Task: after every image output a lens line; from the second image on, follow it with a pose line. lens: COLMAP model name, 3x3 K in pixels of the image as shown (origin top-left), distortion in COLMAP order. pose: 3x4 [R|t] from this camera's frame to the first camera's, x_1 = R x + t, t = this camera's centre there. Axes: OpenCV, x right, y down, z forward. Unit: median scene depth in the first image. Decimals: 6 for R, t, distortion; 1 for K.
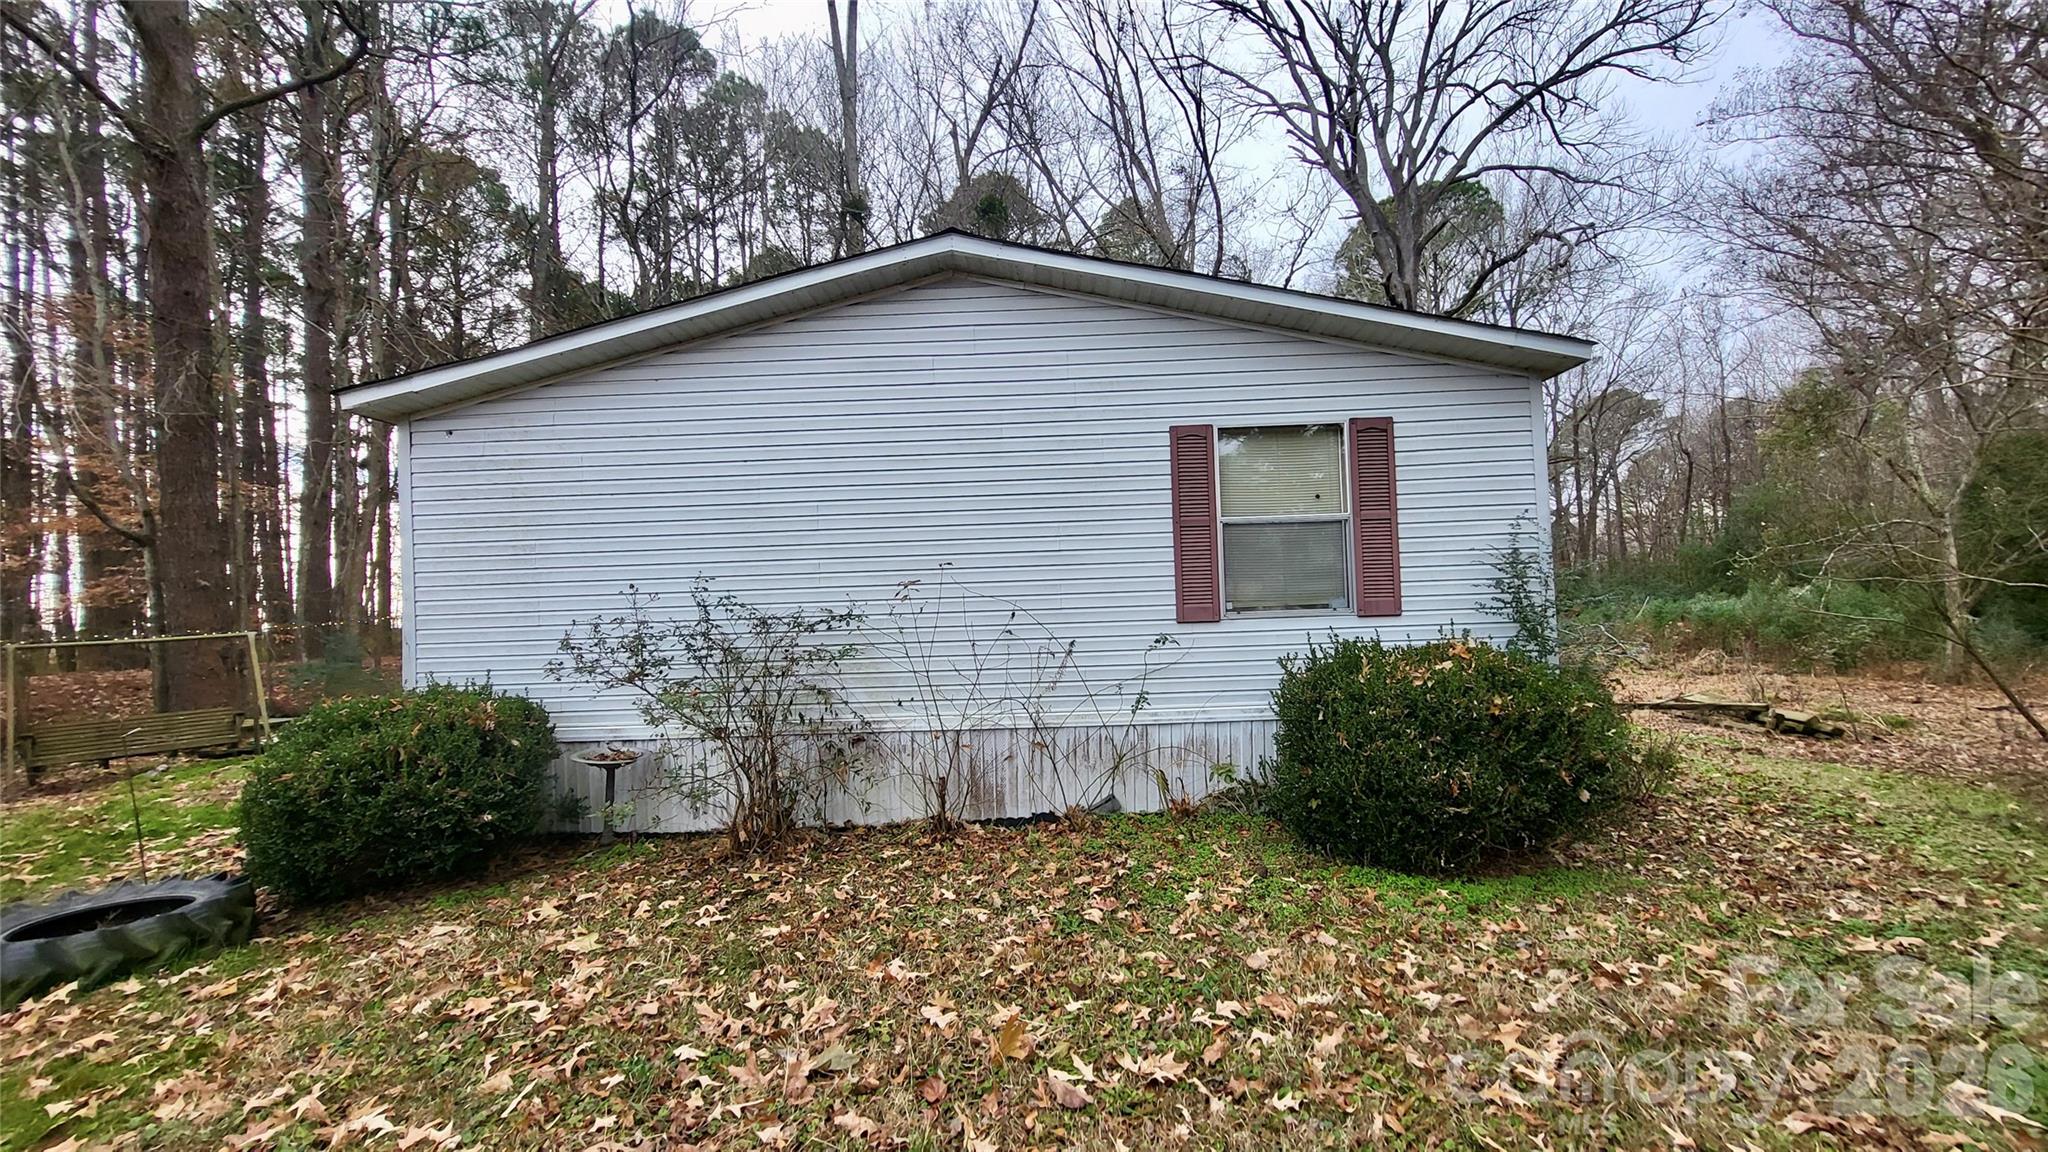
lens RADIAL K [[813.0, 0, 1021.5], [0, 813.0, 603.3], [0, 0, 1]] dist [0.002187, 0.000091]
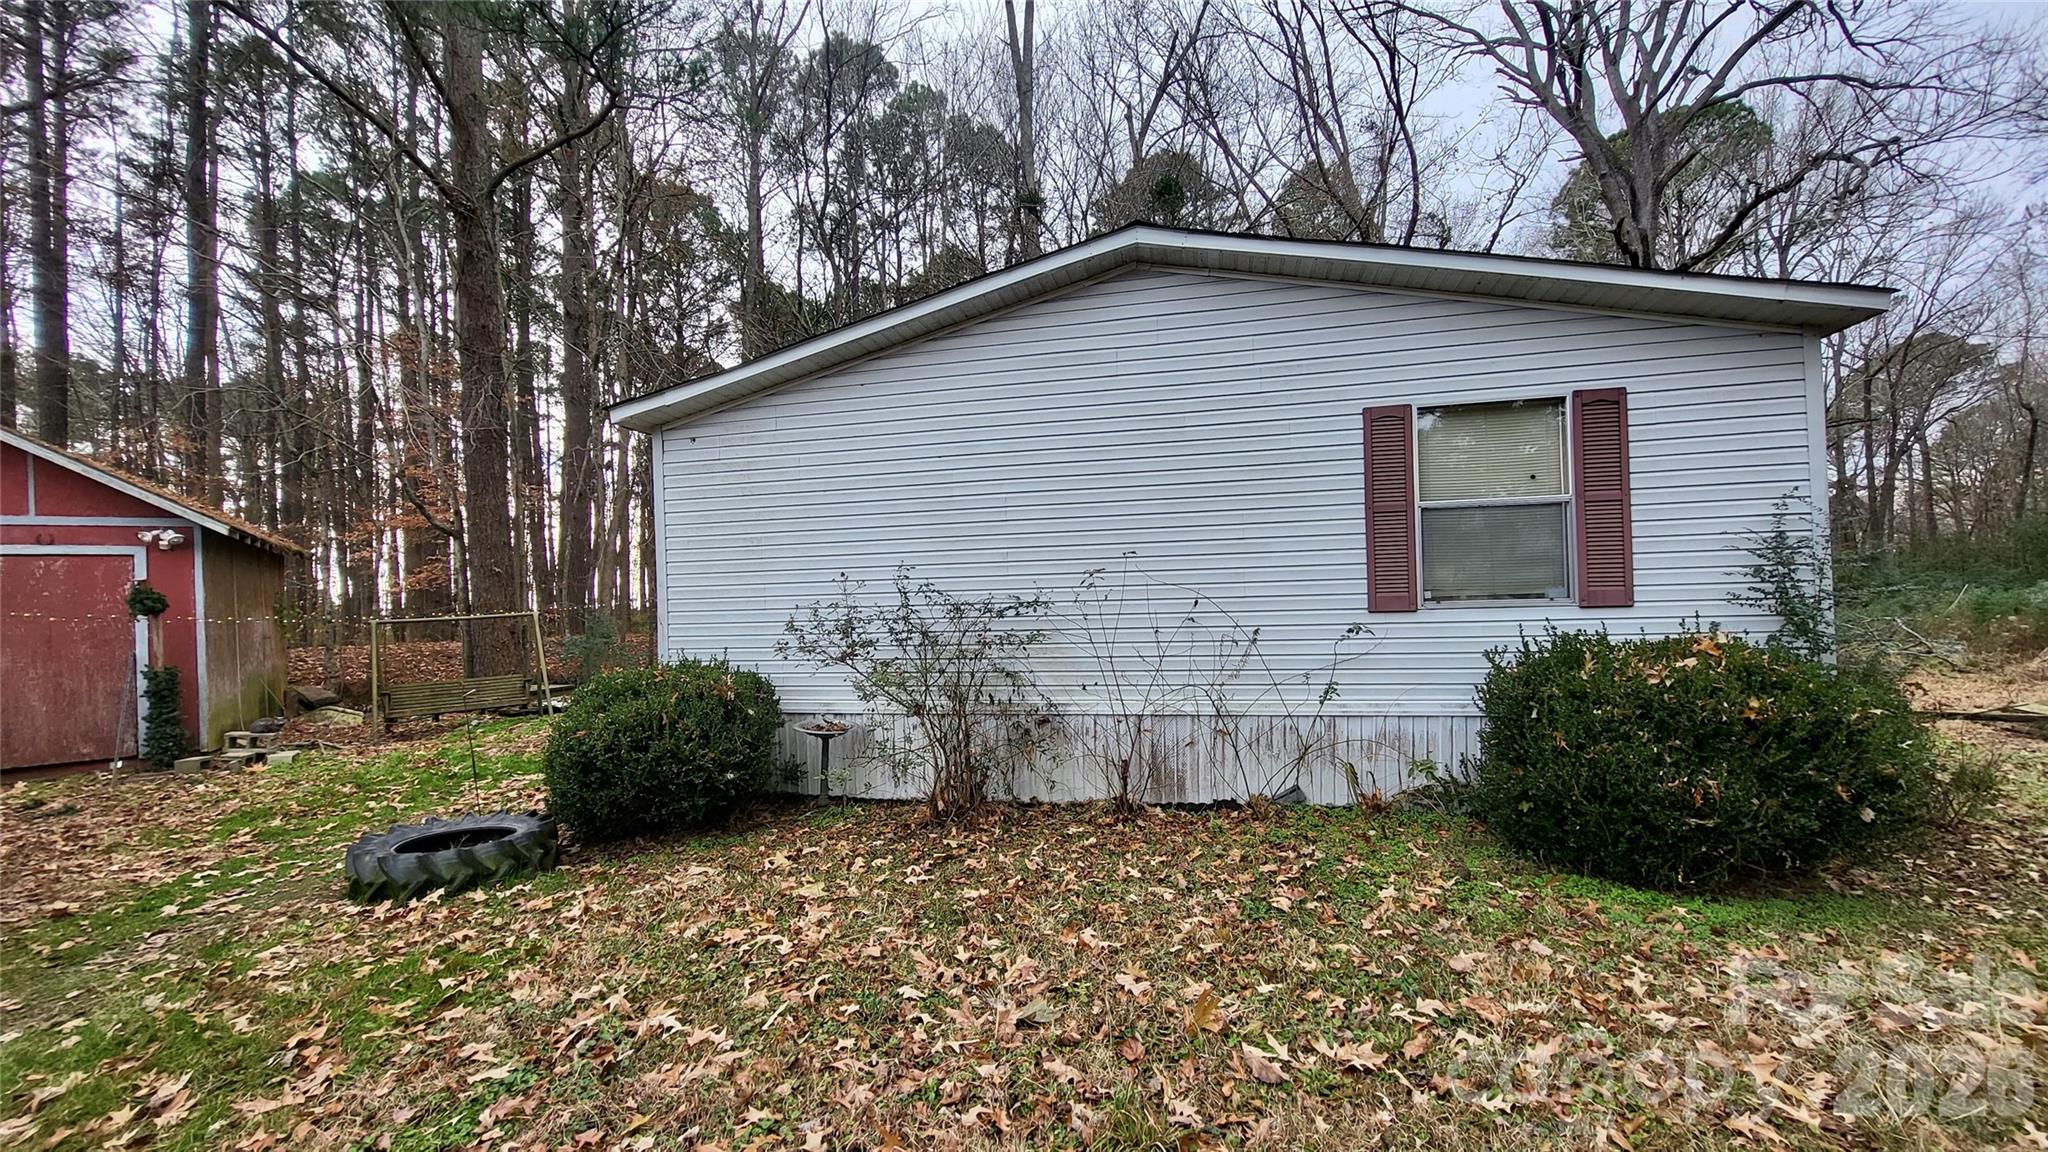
lens RADIAL K [[813.0, 0, 1021.5], [0, 813.0, 603.3], [0, 0, 1]] dist [0.002187, 0.000091]
pose [[0.979379, 0.007445, -0.201892, -0.019480], [-0.003715, 0.999815, 0.018847, -0.003380], [0.201995, -0.017708, 0.979226, -0.031113]]
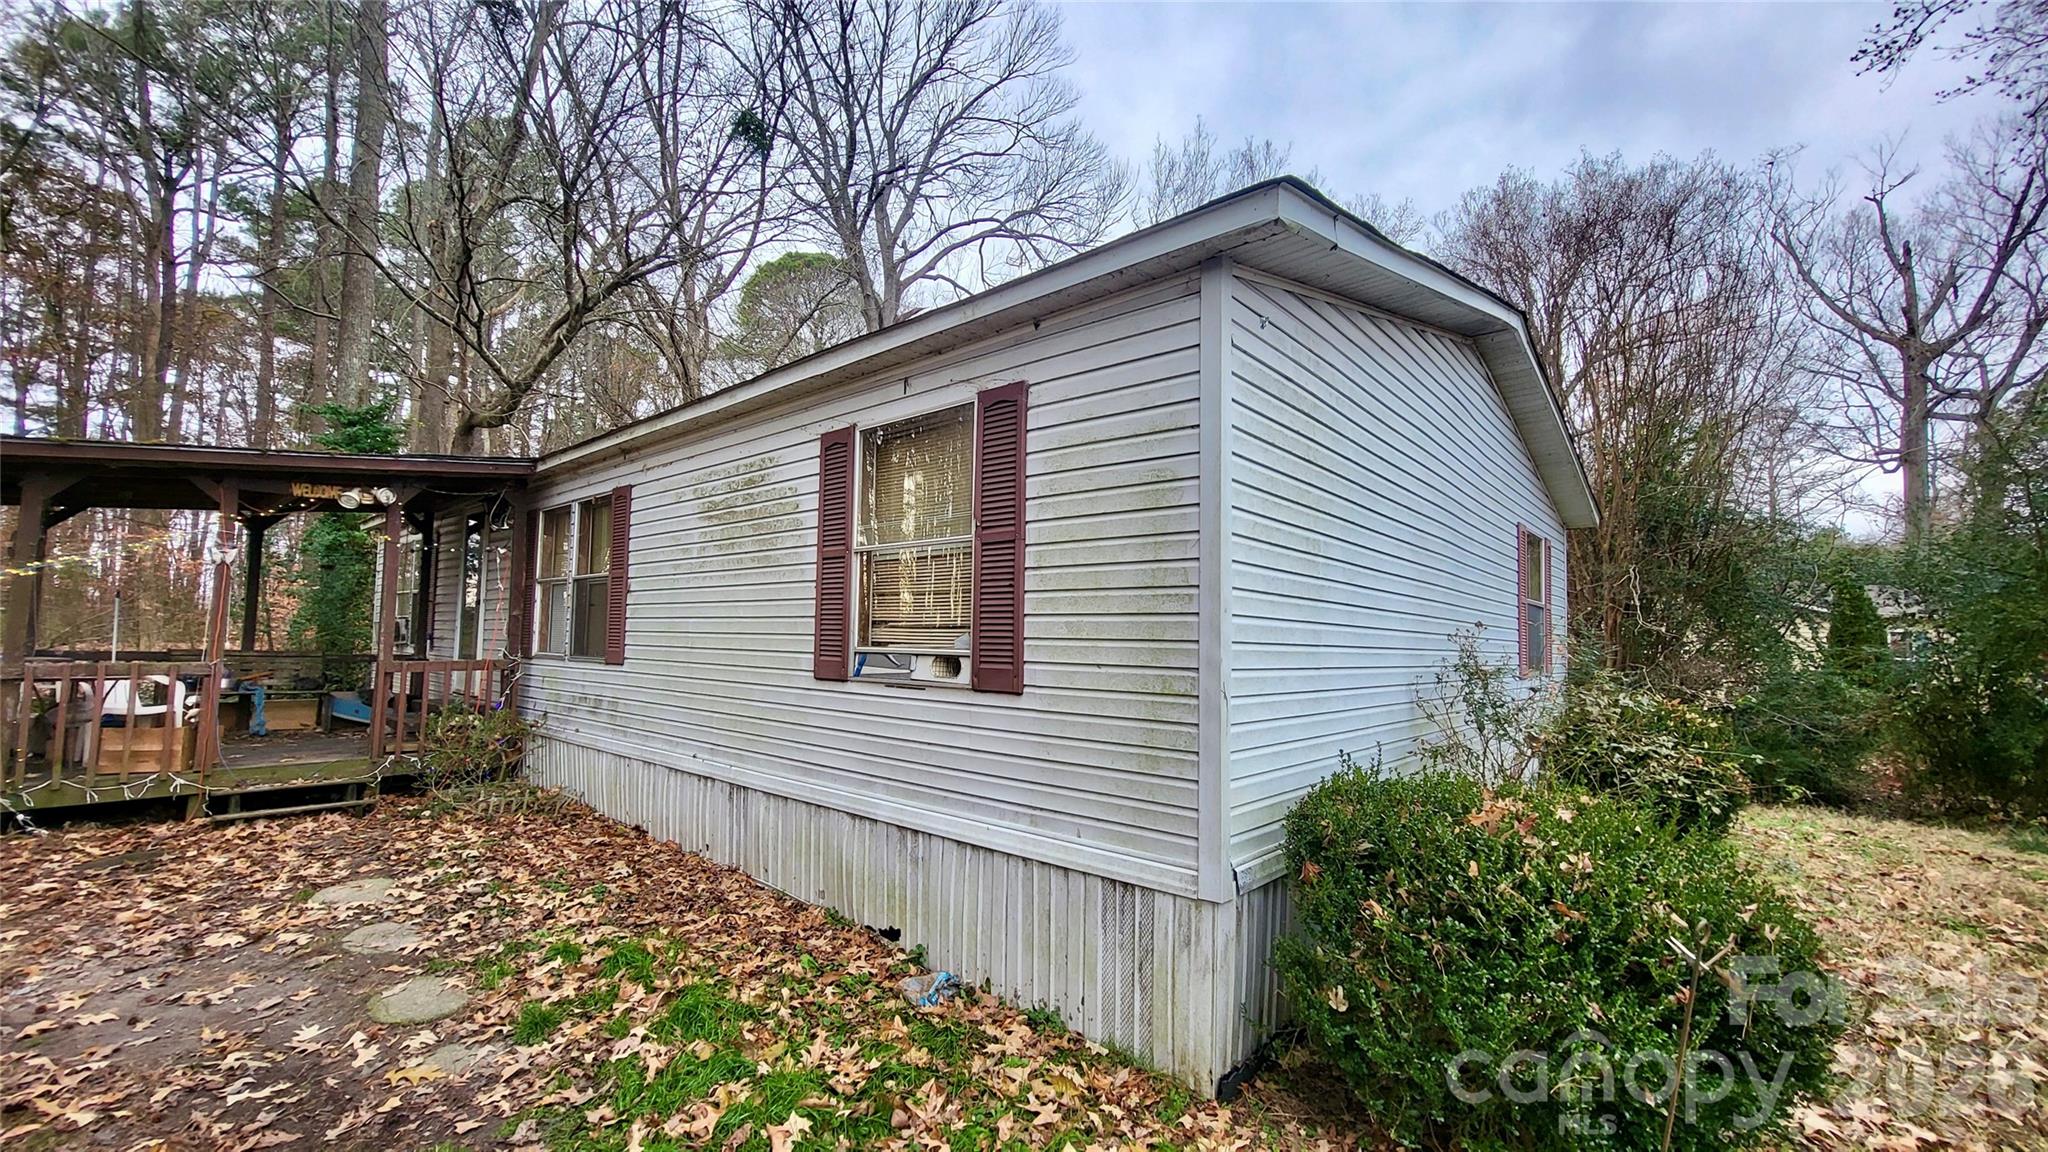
lens RADIAL K [[815.5, 0, 1028.4], [0, 815.5, 593.6], [0, 0, 1]] dist [0.011267, -0.005094]
pose [[0.751990, 0.011750, -0.659070, 0.979268], [-0.046617, 0.998286, -0.035391, -0.043801], [0.657524, 0.057338, 0.751249, 0.599841]]
